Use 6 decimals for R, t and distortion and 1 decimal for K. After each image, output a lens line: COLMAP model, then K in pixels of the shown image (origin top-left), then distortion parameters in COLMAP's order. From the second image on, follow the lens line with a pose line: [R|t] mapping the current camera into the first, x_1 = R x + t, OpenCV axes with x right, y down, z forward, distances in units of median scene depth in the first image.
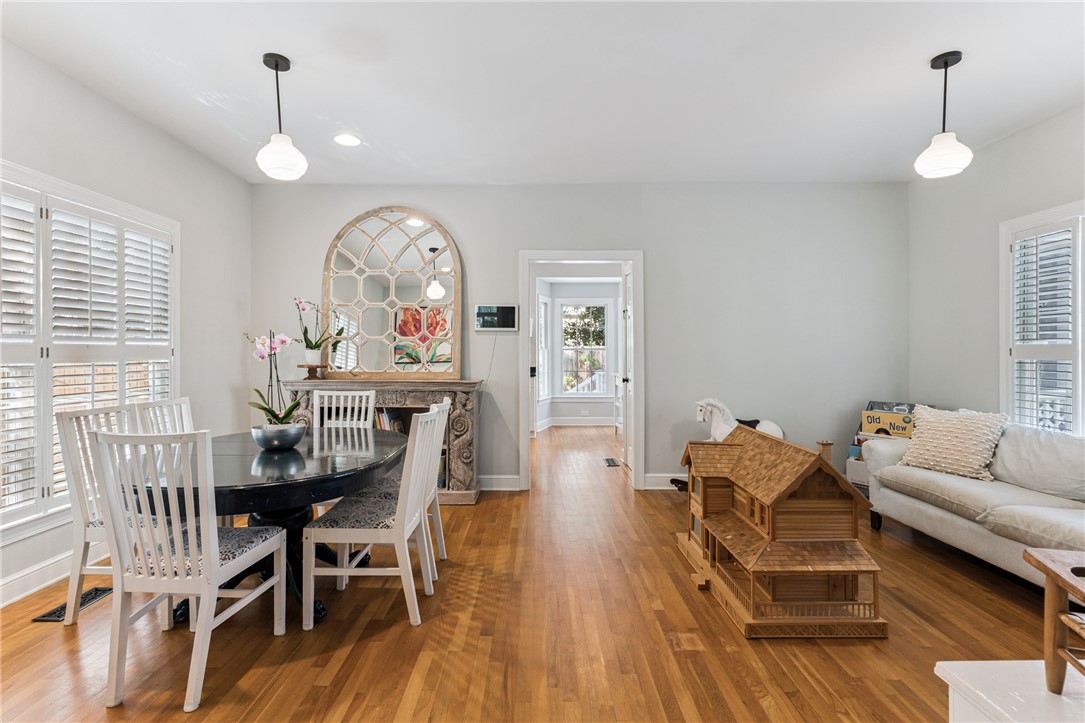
lens RADIAL K [[514.3, 0, 535.9], [0, 514.3, 358.7], [0, 0, 1]] dist [0.003463, 0.000622]
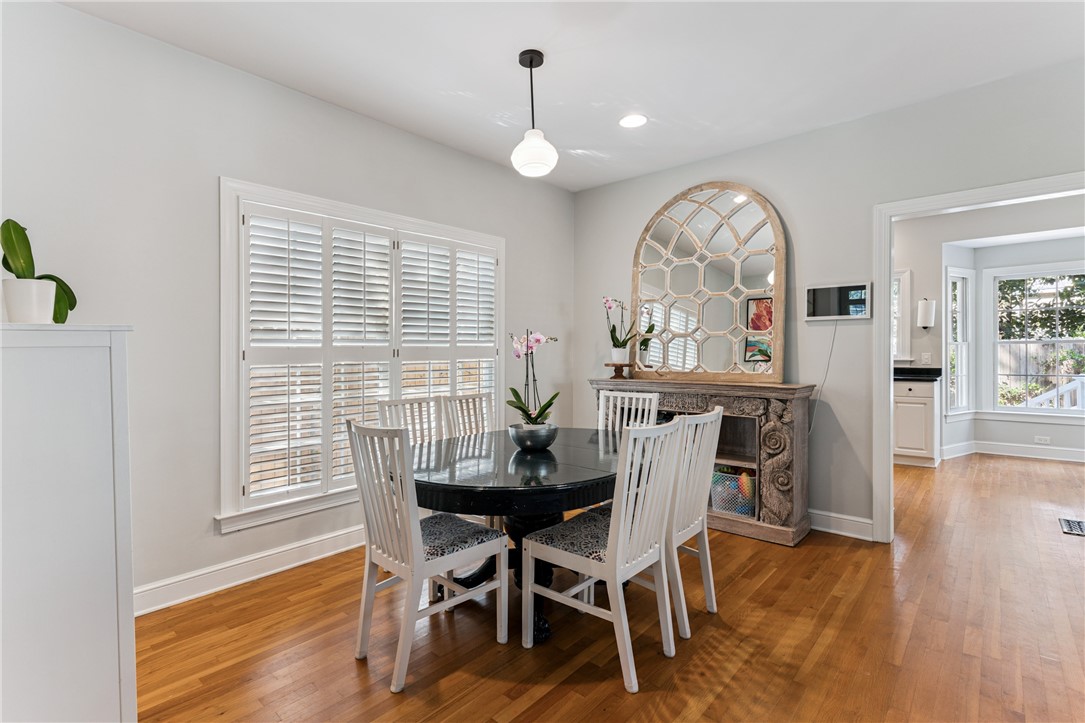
lens RADIAL K [[514.3, 0, 535.9], [0, 514.3, 358.7], [0, 0, 1]] dist [0.003463, 0.000622]
pose [[0.748528, 0.001693, -0.663101, 0.120931], [0.001243, 0.999991, 0.003956, -0.001738], [0.663102, -0.003785, 0.748519, 0.198365]]
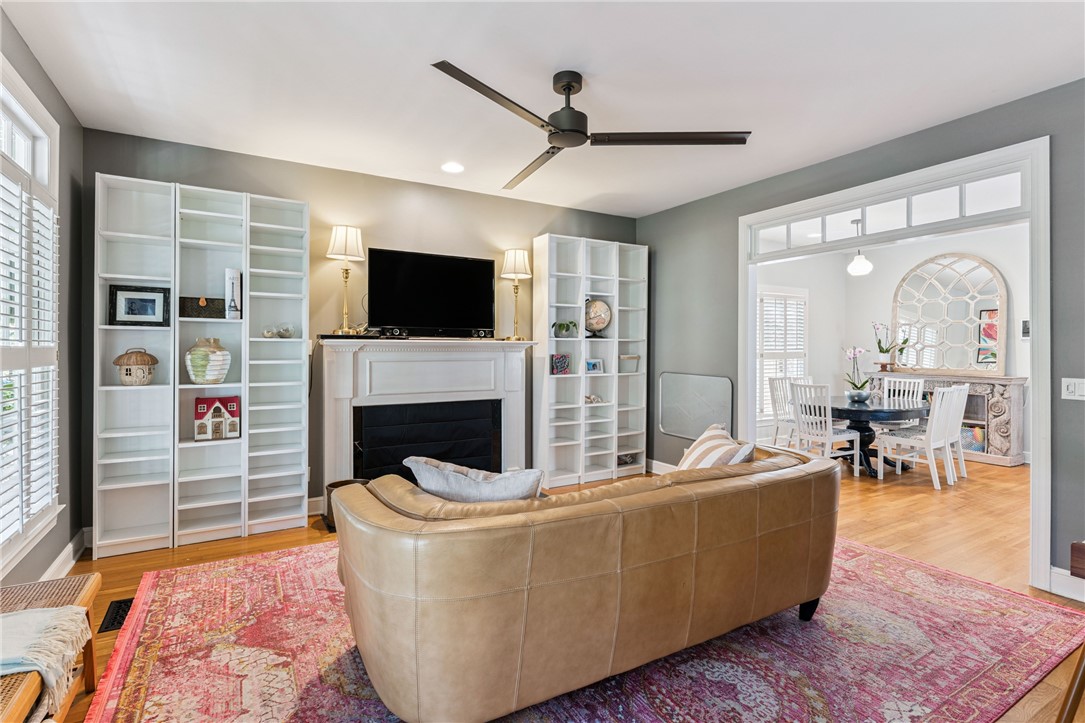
lens RADIAL K [[519.2, 0, 538.4], [0, 519.2, 347.1], [0, 0, 1]] dist [0.003051, 0.000571]
pose [[0.505917, -0.004493, -0.862570, 0.520995], [-0.008727, 0.999909, -0.010327, -0.013788], [0.862538, 0.012752, 0.505832, -0.932201]]
